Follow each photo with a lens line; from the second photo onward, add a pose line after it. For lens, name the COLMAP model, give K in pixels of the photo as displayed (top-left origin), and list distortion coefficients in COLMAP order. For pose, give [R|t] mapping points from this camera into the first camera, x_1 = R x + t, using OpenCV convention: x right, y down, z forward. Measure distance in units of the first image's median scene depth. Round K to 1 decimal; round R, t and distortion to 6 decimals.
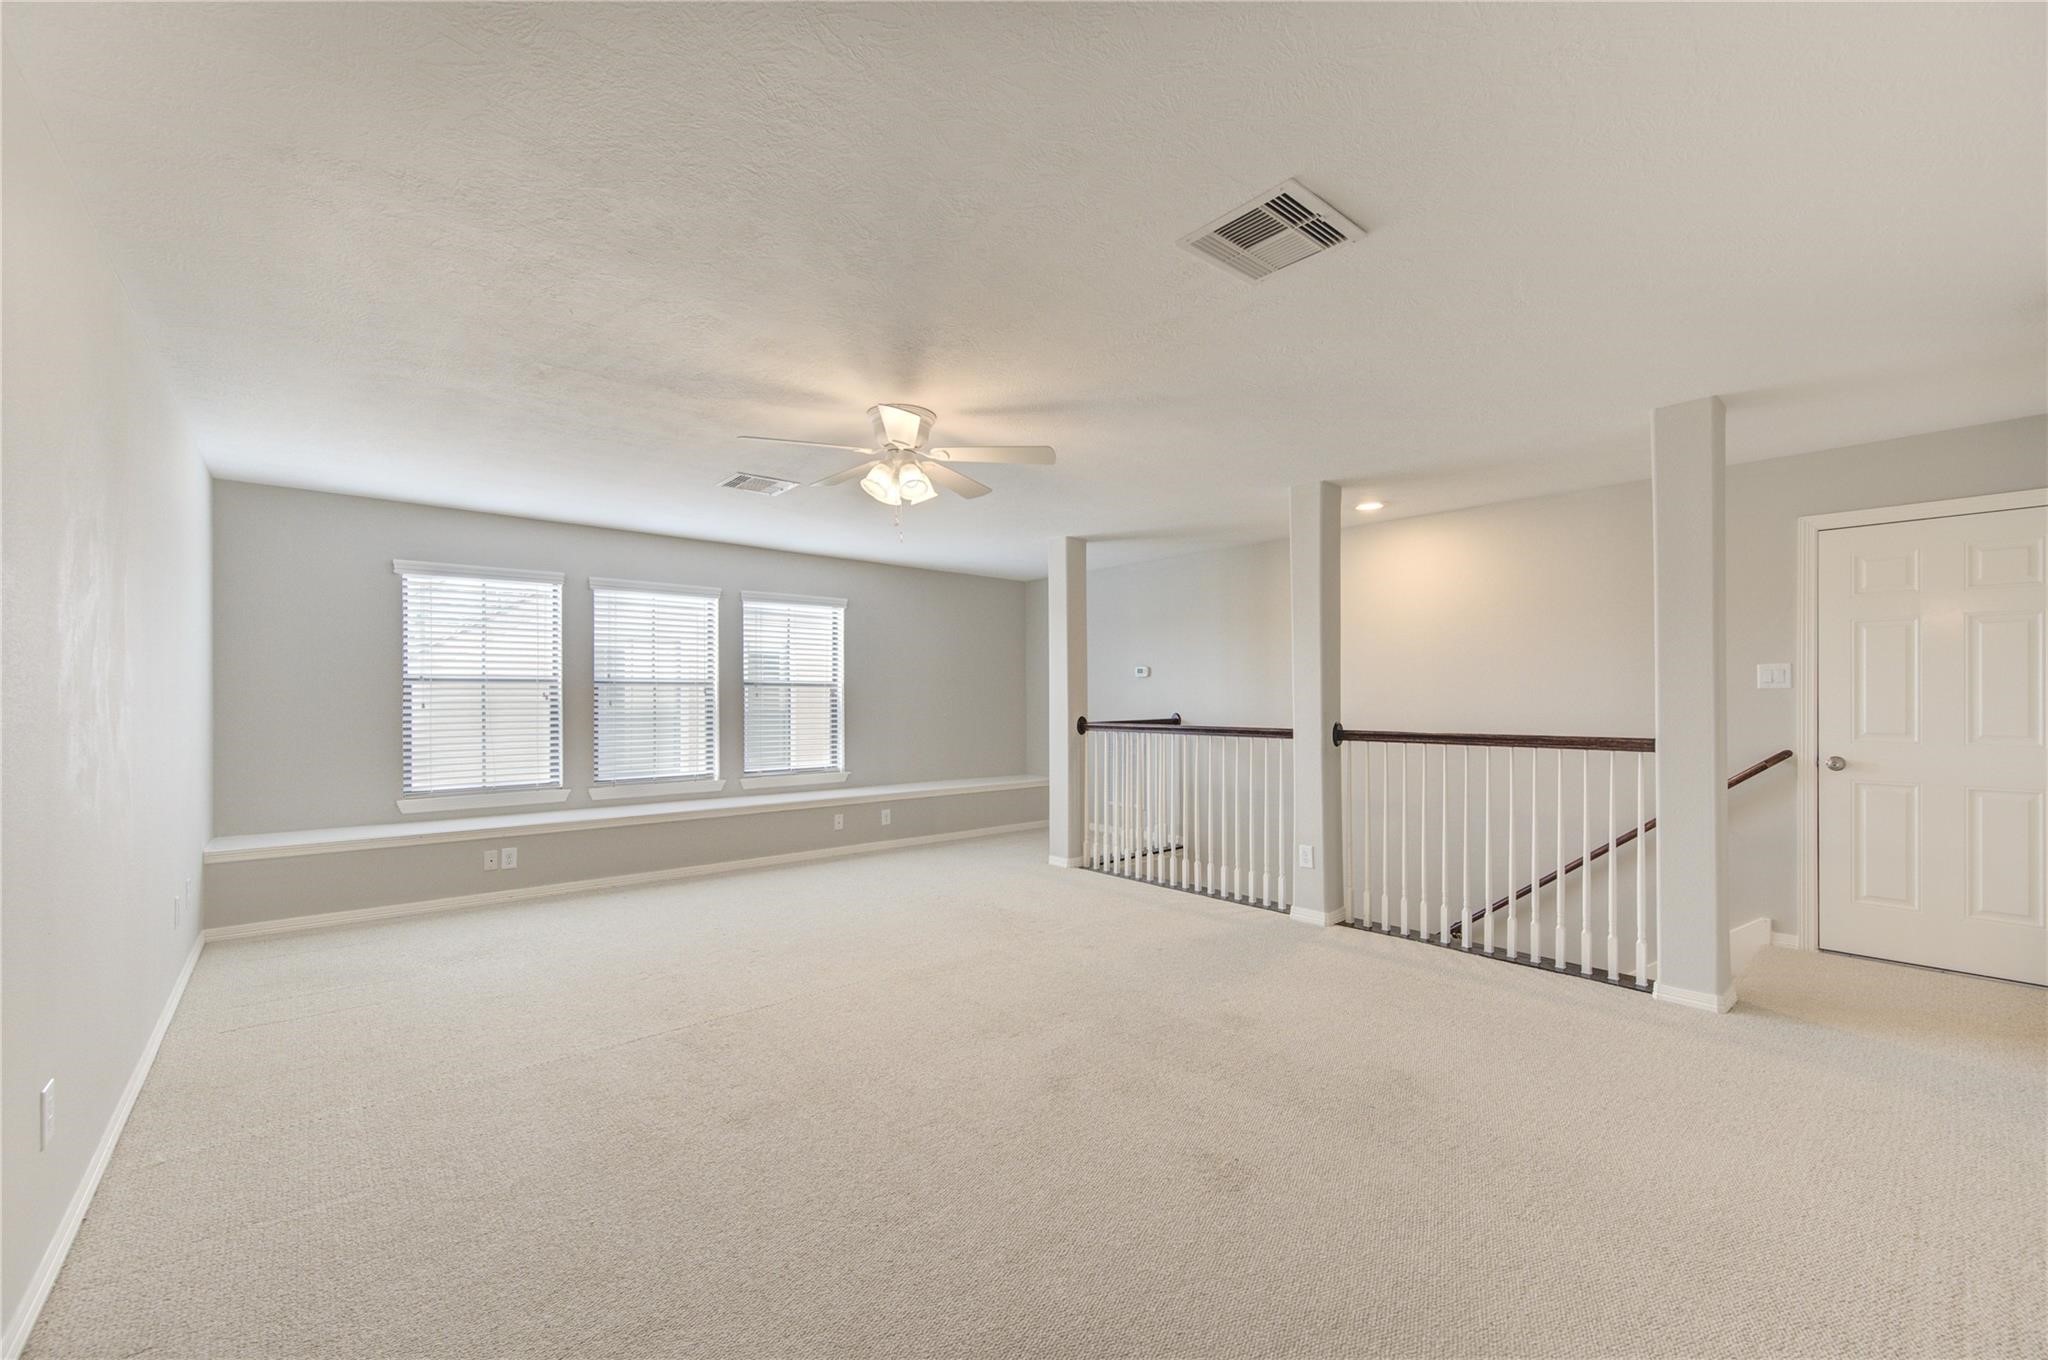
lens RADIAL K [[801.0, 0, 1021.7], [0, 801.0, 691.4], [0, 0, 1]] dist [0.010172, 0.000074]
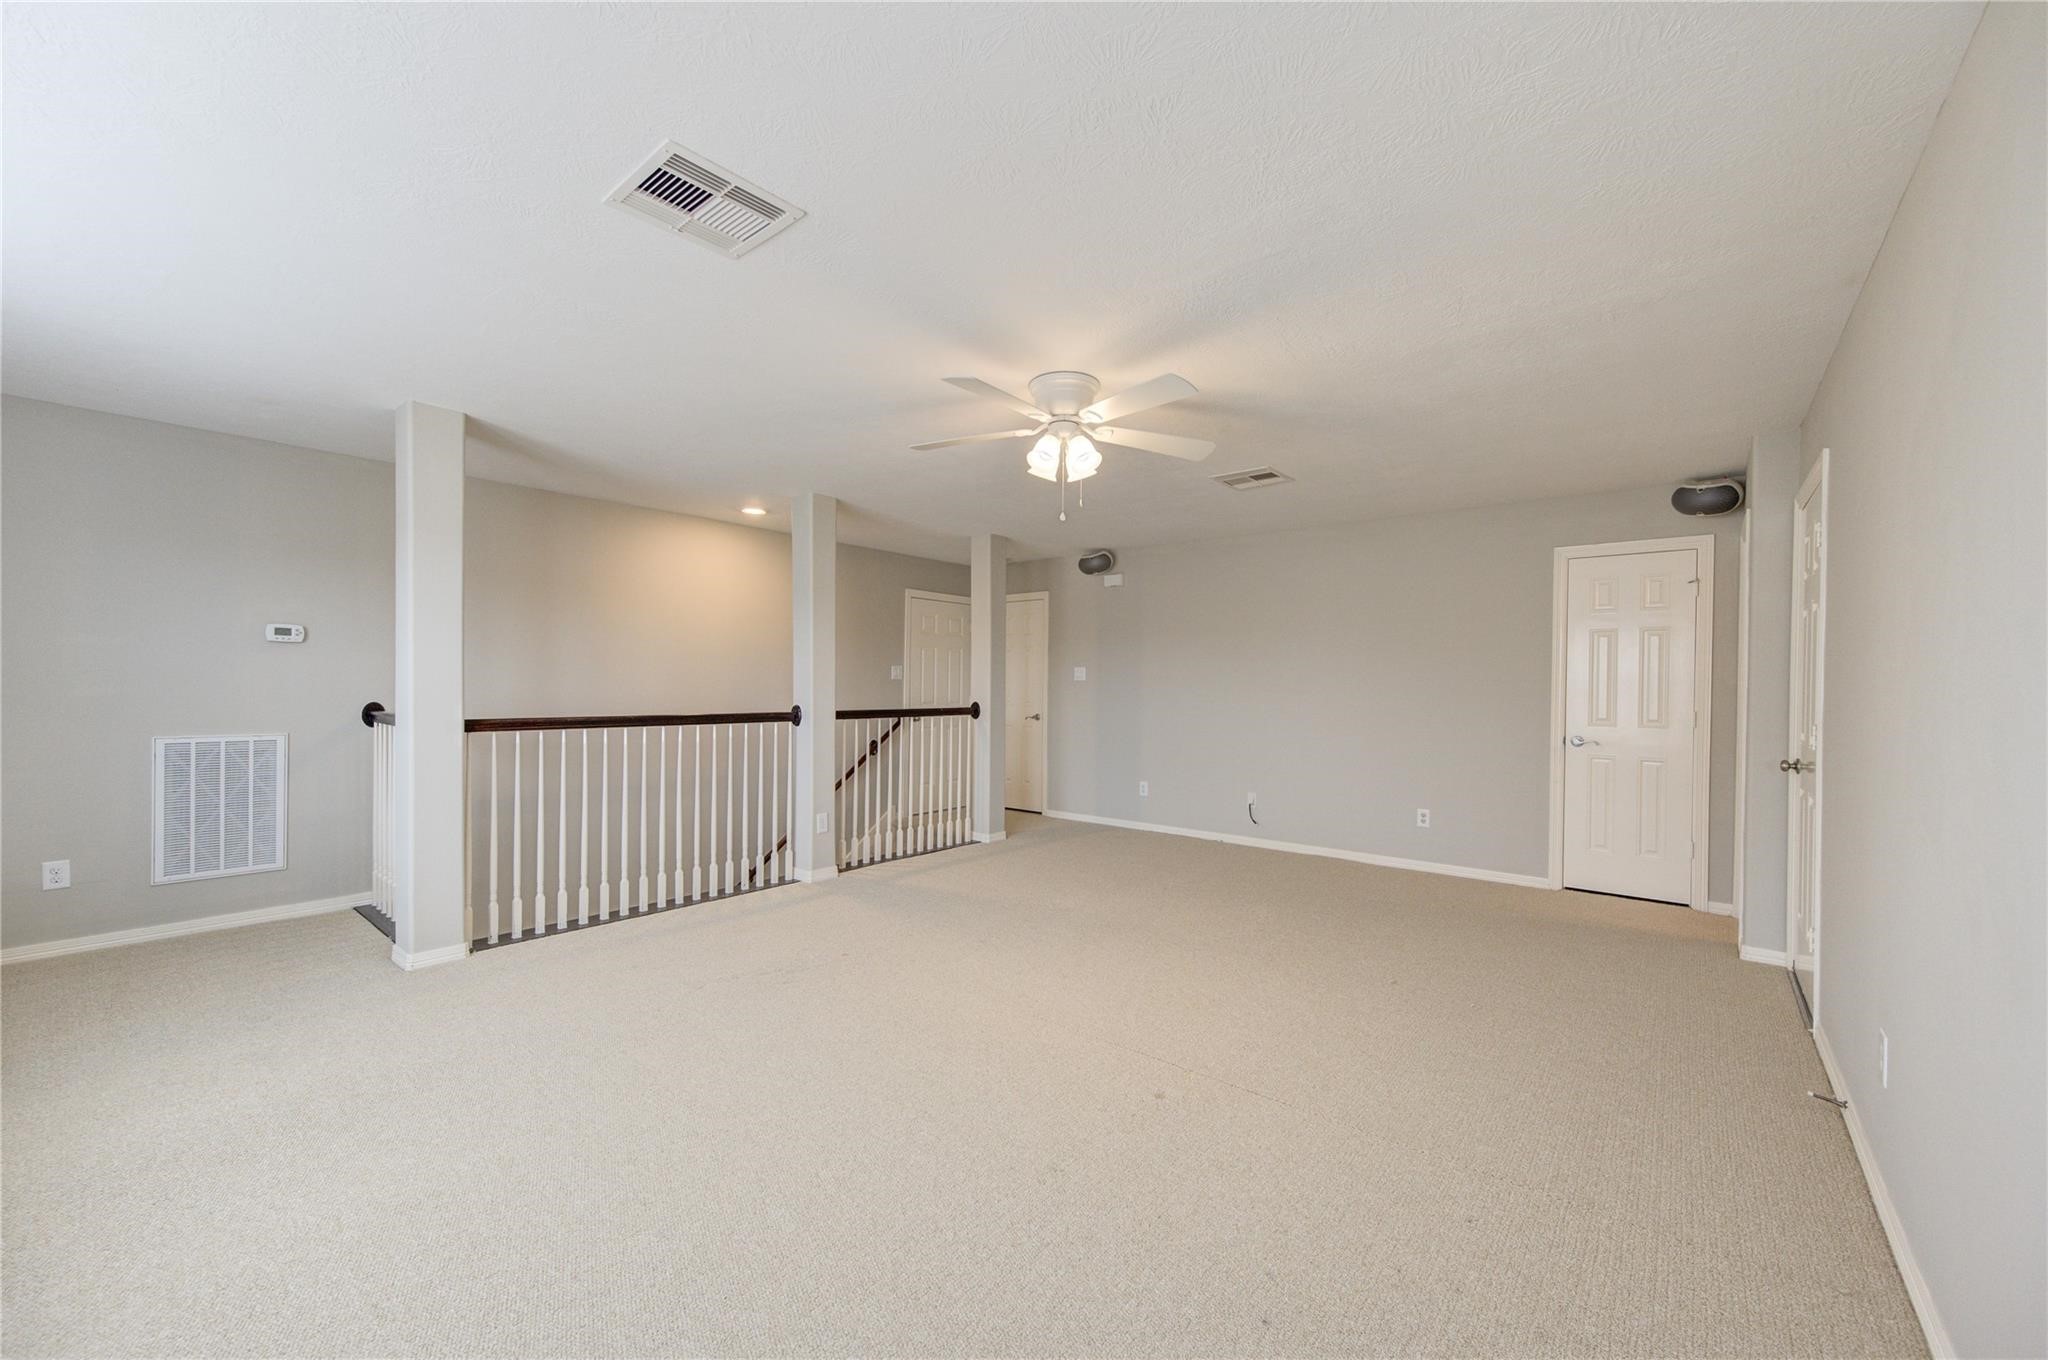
lens RADIAL K [[801.0, 0, 1021.5], [0, 801.0, 685.7], [0, 0, 1]] dist [0.010172, 0.000074]
pose [[-0.132429, -0.002821, 0.991188, -0.706955], [-0.016316, 0.999867, 0.000665, 0.005758], [-0.991058, -0.016084, -0.132457, 0.767380]]
